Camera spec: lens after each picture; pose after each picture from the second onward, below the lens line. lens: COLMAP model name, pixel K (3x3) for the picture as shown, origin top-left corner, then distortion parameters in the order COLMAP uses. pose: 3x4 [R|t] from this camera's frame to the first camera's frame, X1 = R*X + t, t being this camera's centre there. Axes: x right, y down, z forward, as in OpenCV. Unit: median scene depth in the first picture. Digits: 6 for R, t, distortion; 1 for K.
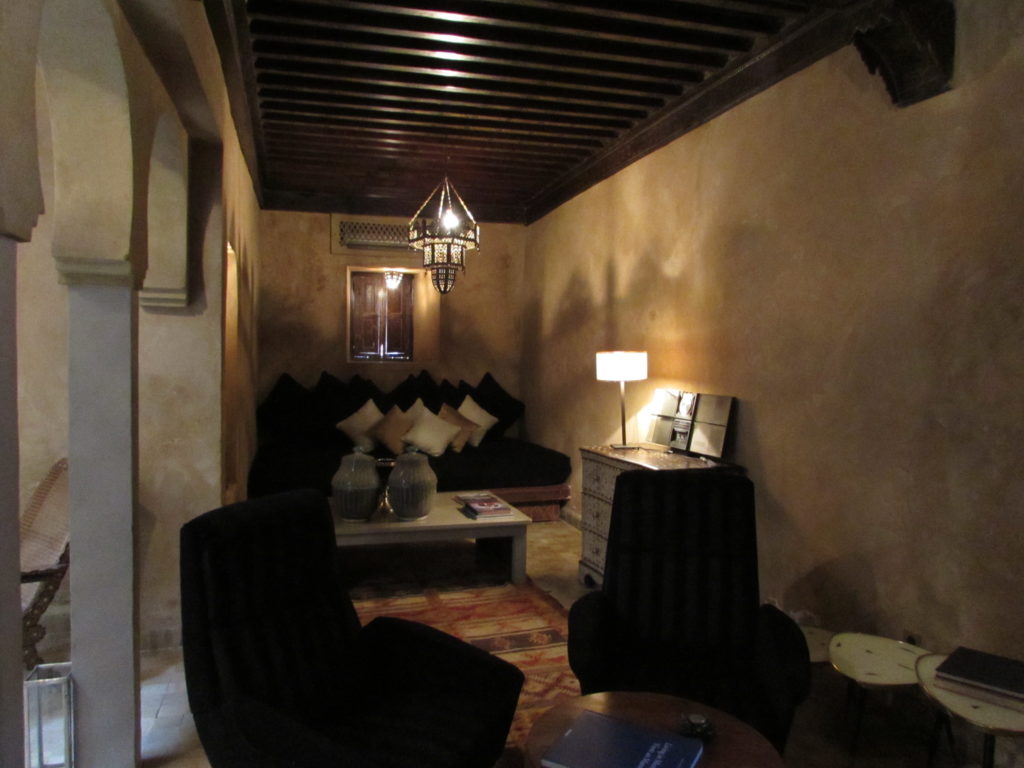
lens RADIAL K [[720.5, 0, 509.1], [0, 720.5, 382.2], [0, 0, 1]] dist [-0.042138, 0.017159]
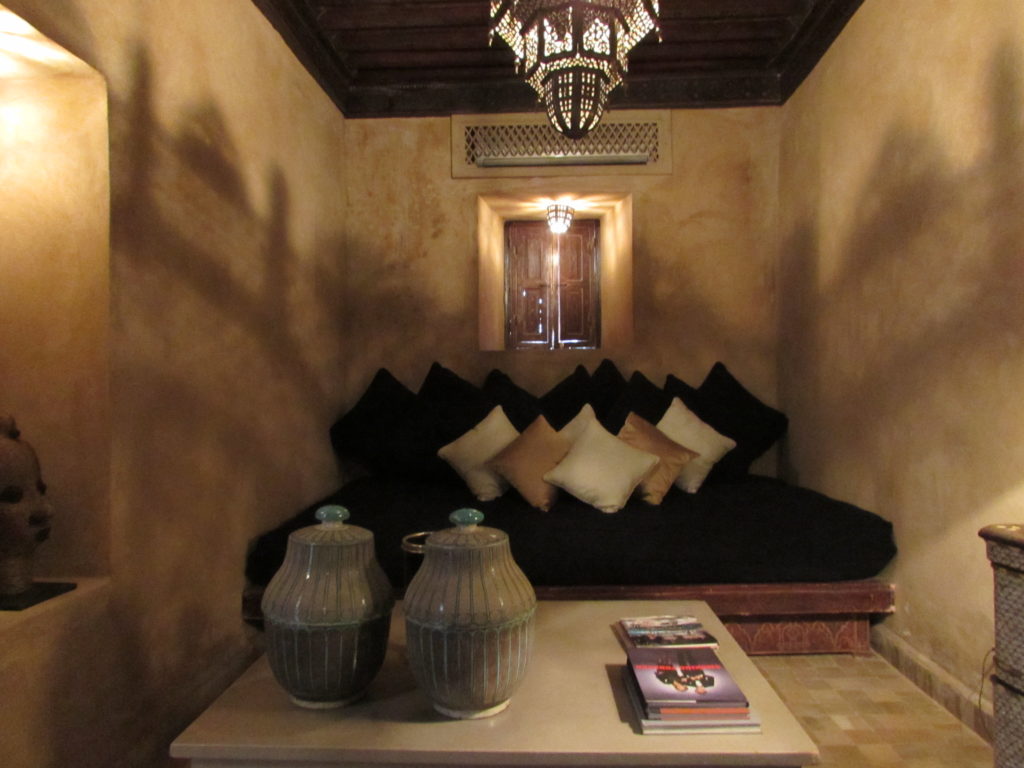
lens RADIAL K [[720.5, 0, 512.8], [0, 720.5, 384.3], [0, 0, 1]] dist [-0.042138, 0.017159]
pose [[0.941804, -0.023352, -0.335351, 0.008791], [0.011194, 0.999210, -0.038142, 0.026452], [0.335976, 0.032168, 0.941321, 0.438129]]
